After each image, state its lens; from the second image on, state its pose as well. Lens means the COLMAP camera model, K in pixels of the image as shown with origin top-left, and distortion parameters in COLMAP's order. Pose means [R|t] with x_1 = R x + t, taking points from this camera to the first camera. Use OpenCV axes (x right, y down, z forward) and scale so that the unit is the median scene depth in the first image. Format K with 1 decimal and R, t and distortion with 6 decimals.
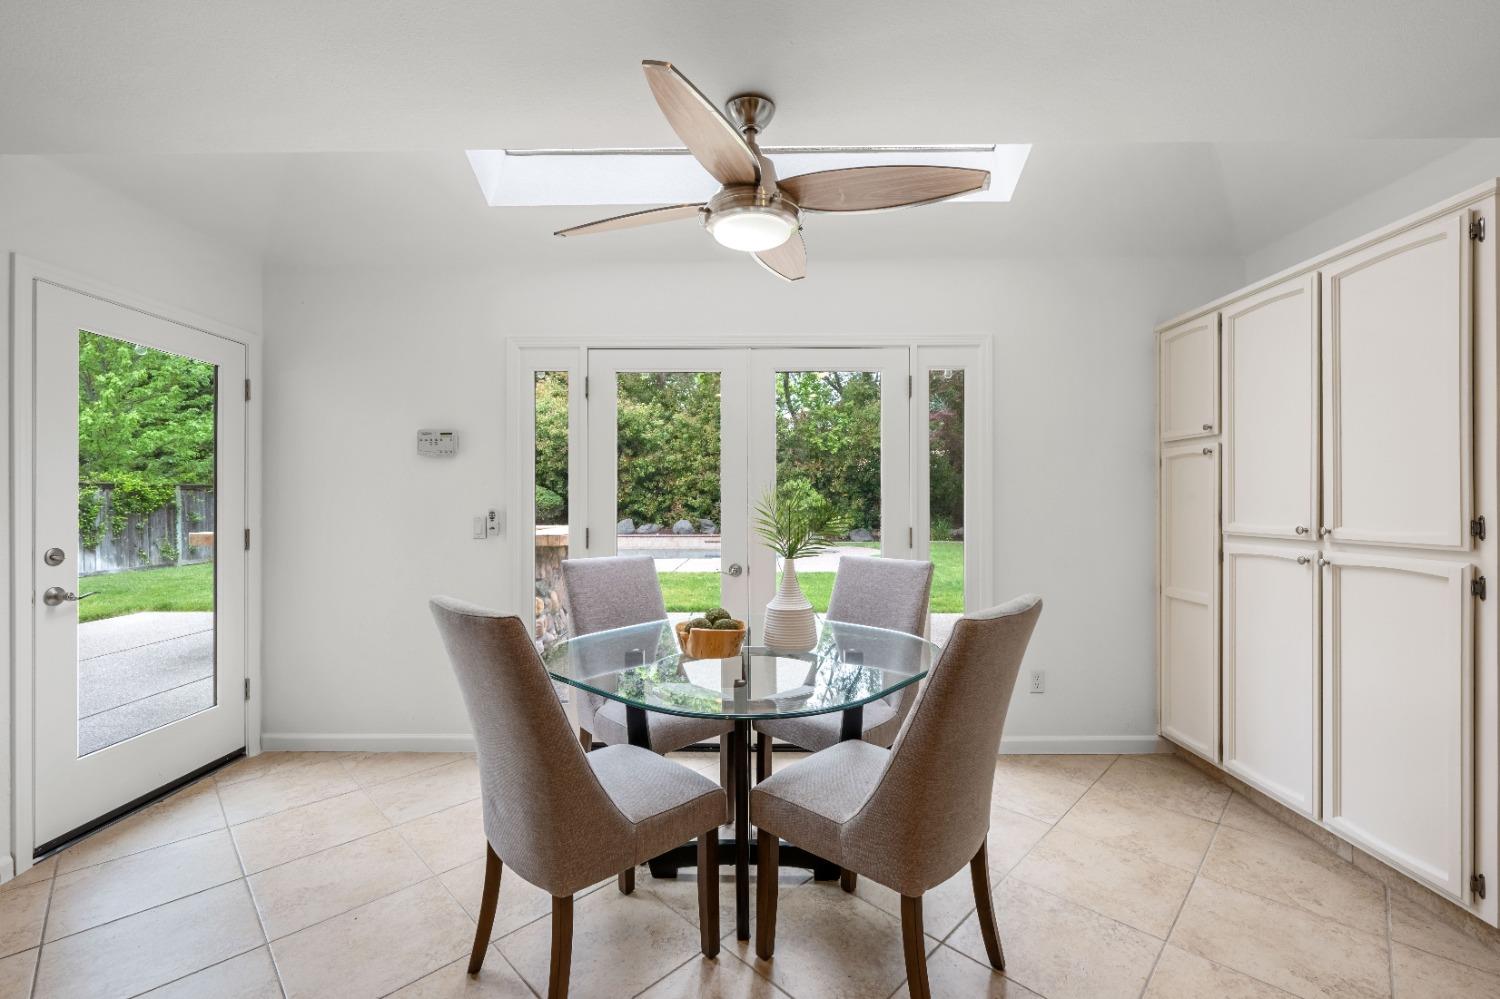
lens RADIAL K [[613.5, 0, 745.3], [0, 613.5, 505.8], [0, 0, 1]] dist [-0.003065, 0.000023]
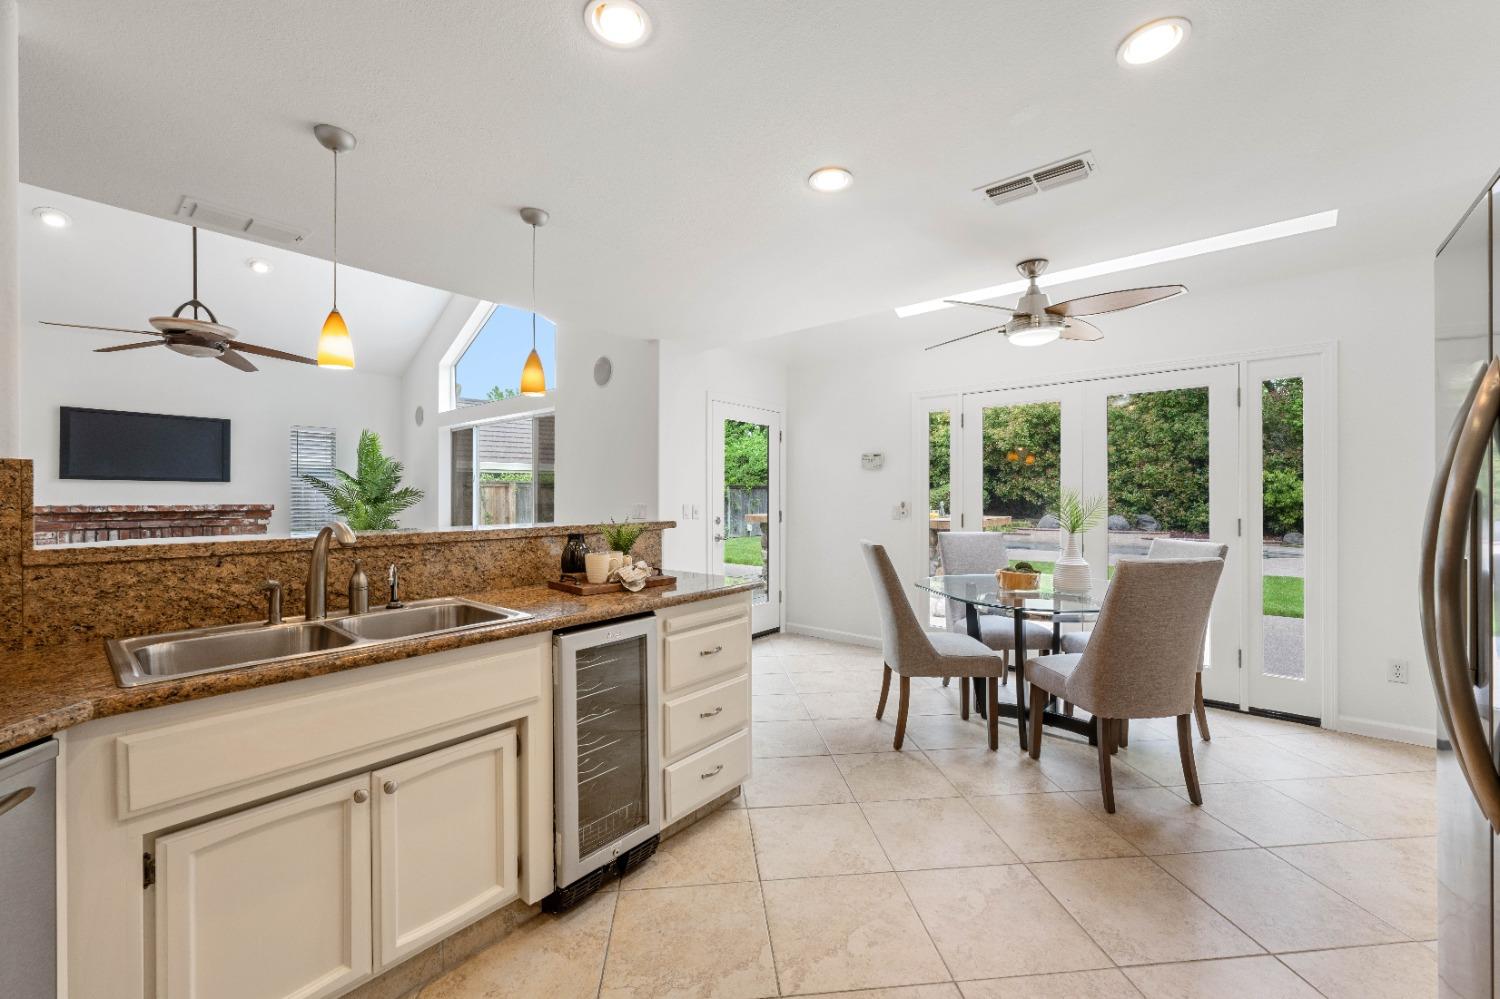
lens RADIAL K [[593.6, 0, 752.8], [0, 593.6, 496.3], [0, 0, 1]] dist [0.000547, -0.000272]
pose [[0.772162, -0.000277, -0.635426, 0.269976], [-0.003935, 0.999979, -0.005218, 0.002530], [0.635414, 0.006529, 0.772144, -0.448441]]
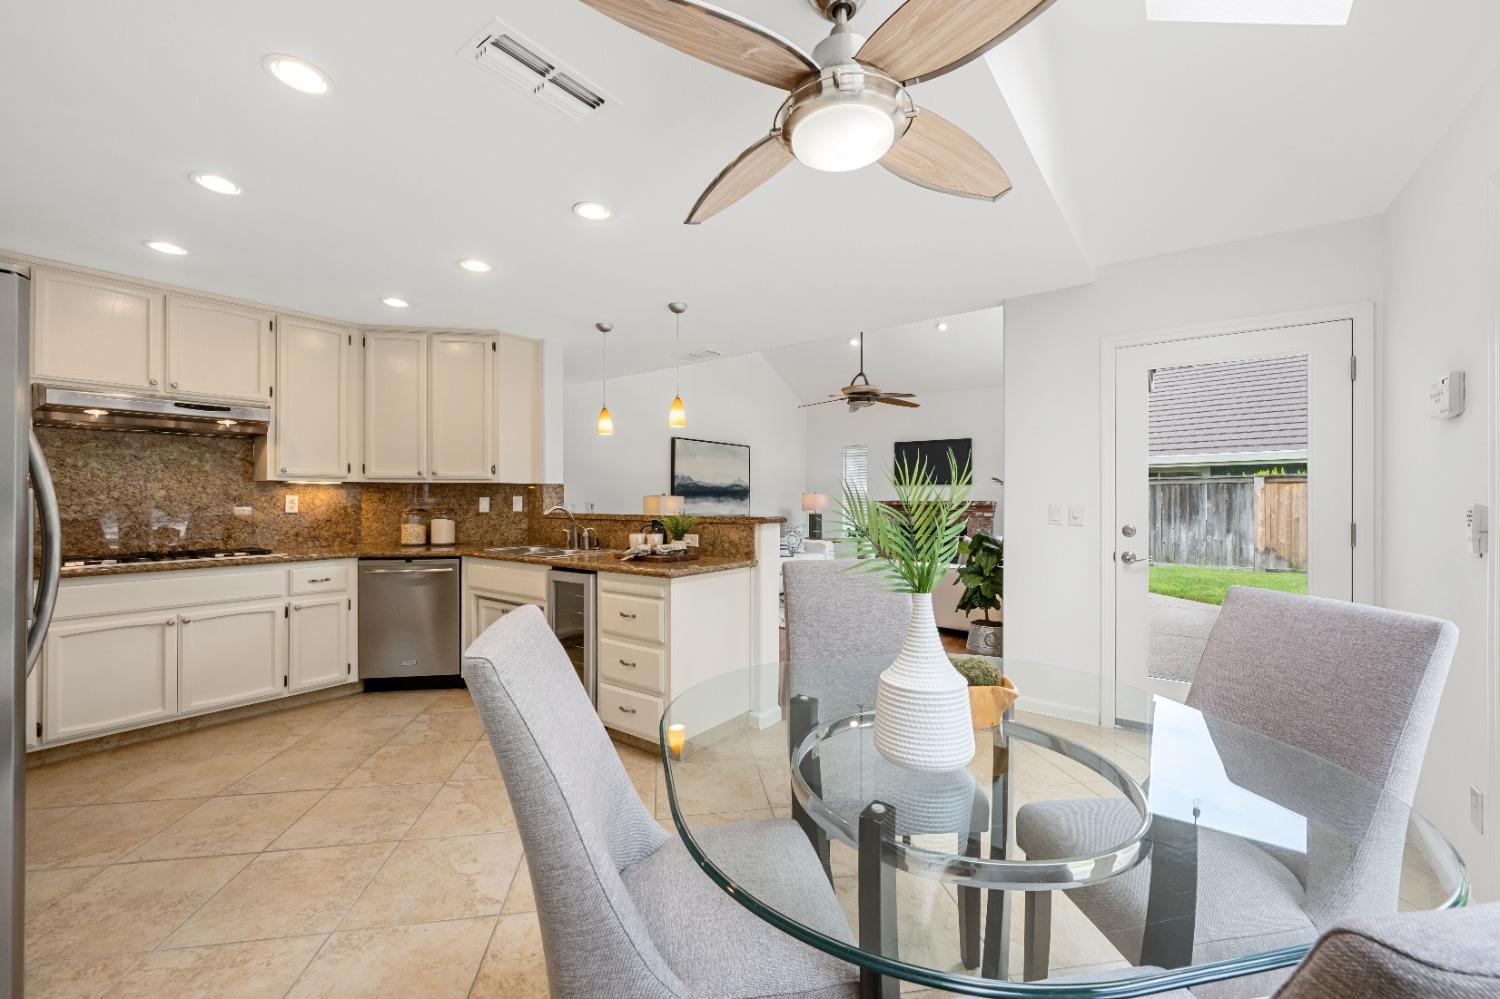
lens RADIAL K [[593.6, 0, 758.7], [0, 593.6, 495.2], [0, 0, 1]] dist [0.000547, -0.000272]
pose [[-0.580322, 0.000291, -0.814387, 0.409368], [-0.003292, 0.999991, 0.002703, -0.003509], [0.814380, 0.004249, -0.580316, 0.794425]]
